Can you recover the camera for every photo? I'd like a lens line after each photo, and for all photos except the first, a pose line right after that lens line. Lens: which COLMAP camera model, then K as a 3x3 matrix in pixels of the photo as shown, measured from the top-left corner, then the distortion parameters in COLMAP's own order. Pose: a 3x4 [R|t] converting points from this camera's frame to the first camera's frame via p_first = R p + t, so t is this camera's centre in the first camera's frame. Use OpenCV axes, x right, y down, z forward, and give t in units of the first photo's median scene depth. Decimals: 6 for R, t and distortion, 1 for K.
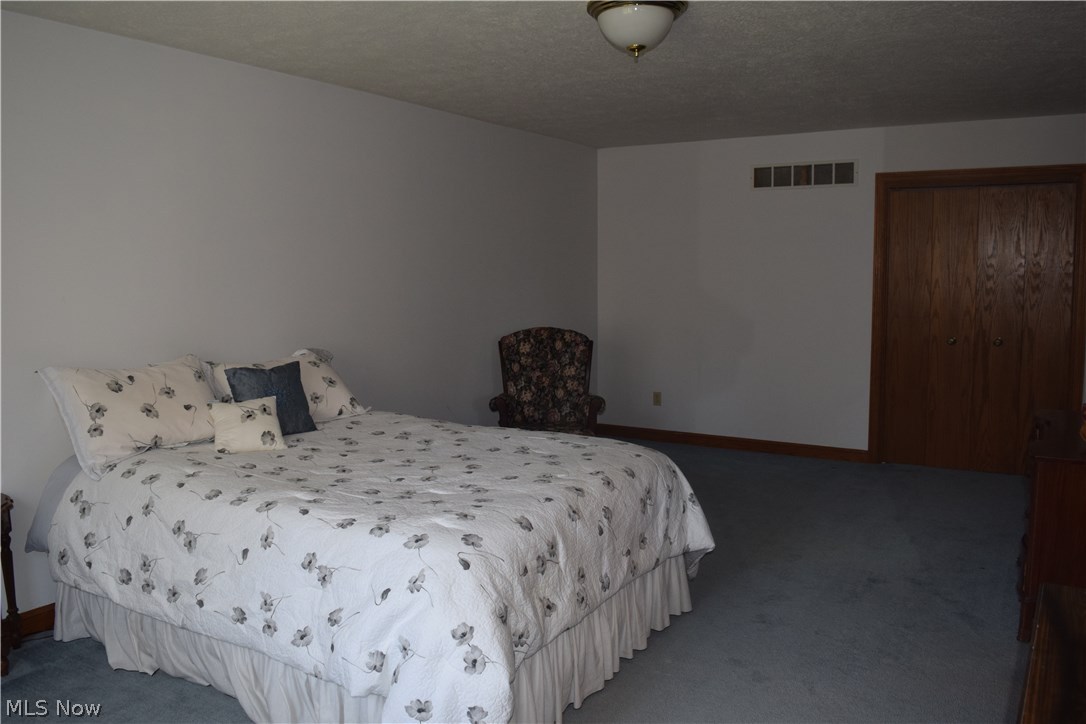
lens RADIAL K [[850.6, 0, 544.5], [0, 850.6, 358.9], [0, 0, 1]] dist [-0.093351, 0.019226]
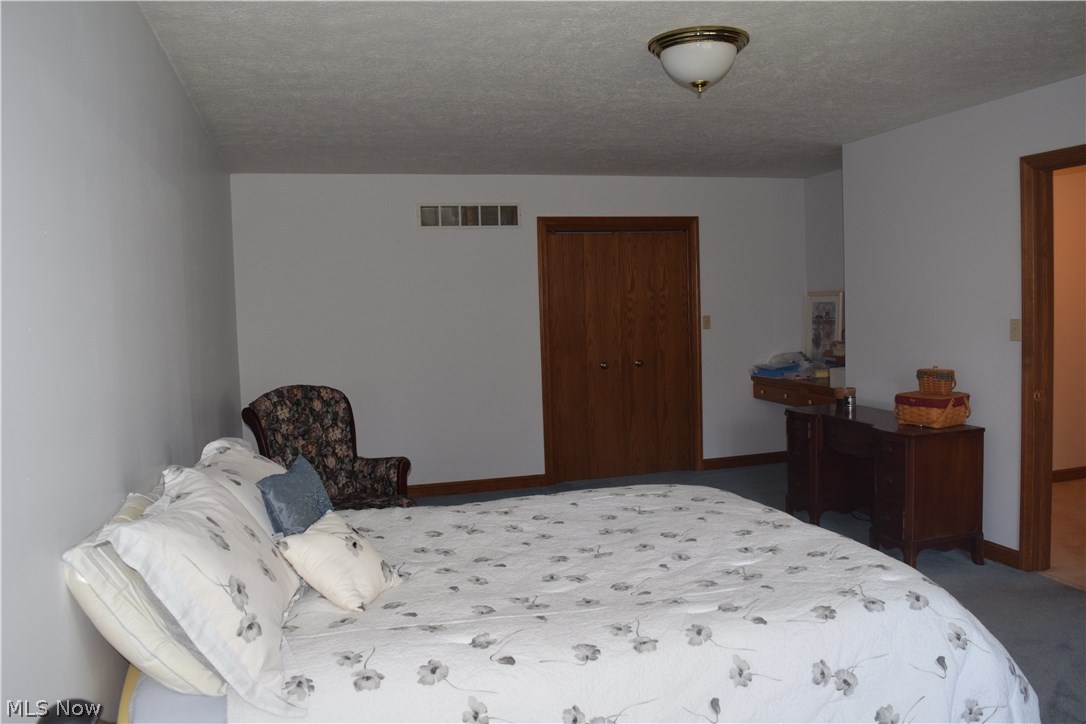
lens RADIAL K [[850.6, 0, 544.5], [0, 850.6, 360.7], [0, 0, 1]] dist [-0.093351, 0.019226]
pose [[0.676252, -0.067360, 0.733585, -0.437510], [0.104007, 0.994566, -0.004555, -0.032529], [-0.729292, 0.079378, 0.679583, 0.273885]]
